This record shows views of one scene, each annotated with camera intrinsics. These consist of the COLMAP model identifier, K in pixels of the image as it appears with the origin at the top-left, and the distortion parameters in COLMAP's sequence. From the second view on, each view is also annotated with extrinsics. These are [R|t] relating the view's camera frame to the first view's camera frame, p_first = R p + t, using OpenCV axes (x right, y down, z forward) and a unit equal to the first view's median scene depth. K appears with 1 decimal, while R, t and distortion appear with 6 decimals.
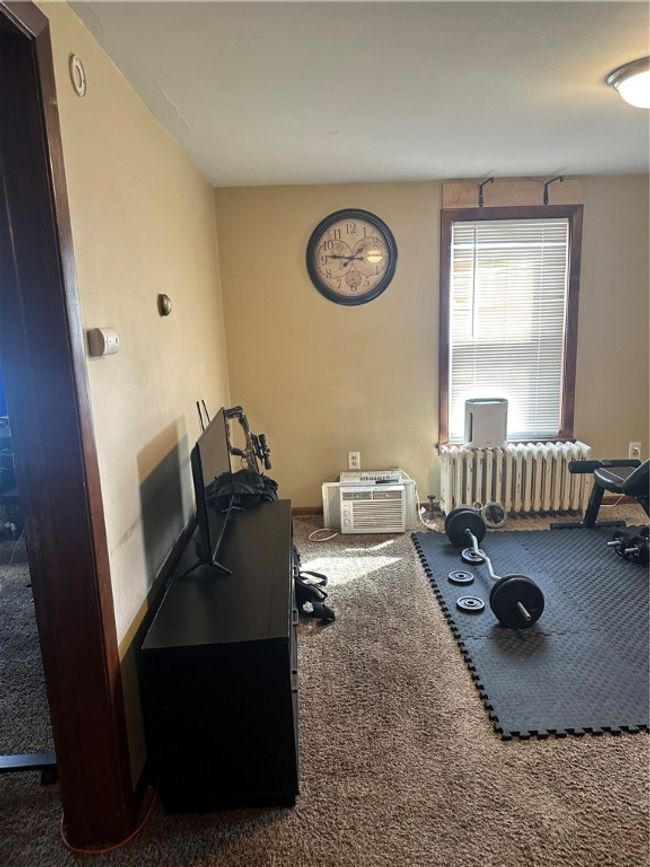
lens RADIAL K [[617.9, 0, 327.4], [0, 617.9, 428.1], [0, 0, 1]] dist [0.062584, -0.080013]
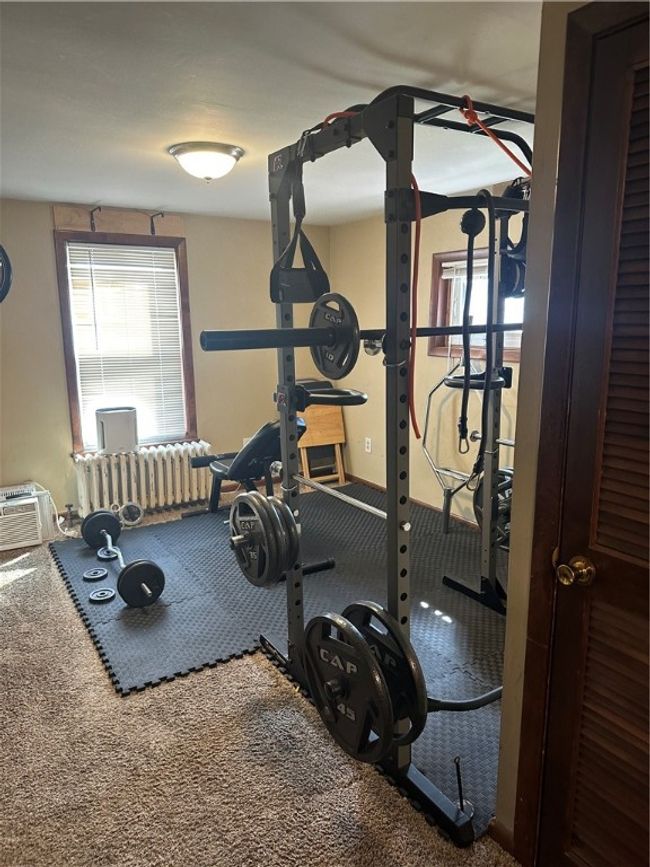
lens RADIAL K [[617.9, 0, 327.4], [0, 617.9, 428.1], [0, 0, 1]] dist [0.062584, -0.080013]
pose [[0.861819, -0.069204, 0.502473, 0.028616], [0.072098, 0.997304, 0.013696, -0.000442], [-0.502066, 0.024423, 0.864485, -0.128200]]
